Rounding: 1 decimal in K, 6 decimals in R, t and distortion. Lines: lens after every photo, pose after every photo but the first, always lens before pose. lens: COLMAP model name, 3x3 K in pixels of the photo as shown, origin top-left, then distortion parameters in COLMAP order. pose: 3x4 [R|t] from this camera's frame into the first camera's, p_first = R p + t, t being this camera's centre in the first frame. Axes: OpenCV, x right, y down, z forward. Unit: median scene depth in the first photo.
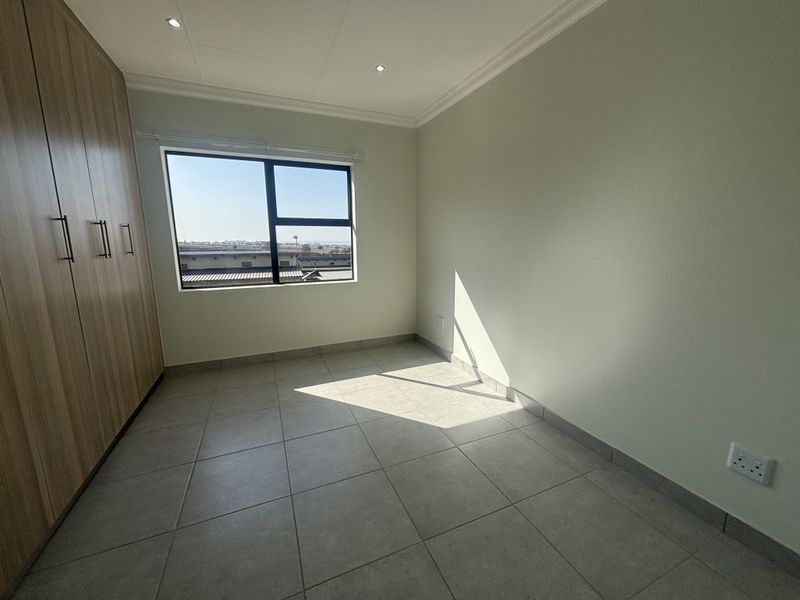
lens RADIAL K [[319.9, 0, 400.0], [0, 319.9, 300.0], [0, 0, 1]] dist [-0.000879, -0.000133]
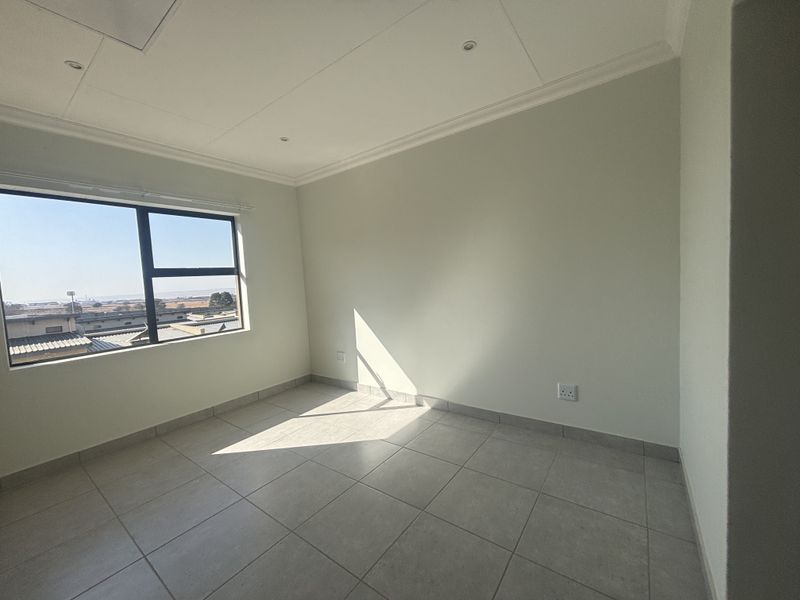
lens RADIAL K [[319.9, 0, 400.0], [0, 319.9, 300.0], [0, 0, 1]] dist [-0.000879, -0.000133]
pose [[0.866083, -0.078441, 0.493707, -0.251931], [0.143998, 0.984898, -0.096124, 0.013127], [-0.478711, 0.154344, 0.864299, -0.087040]]
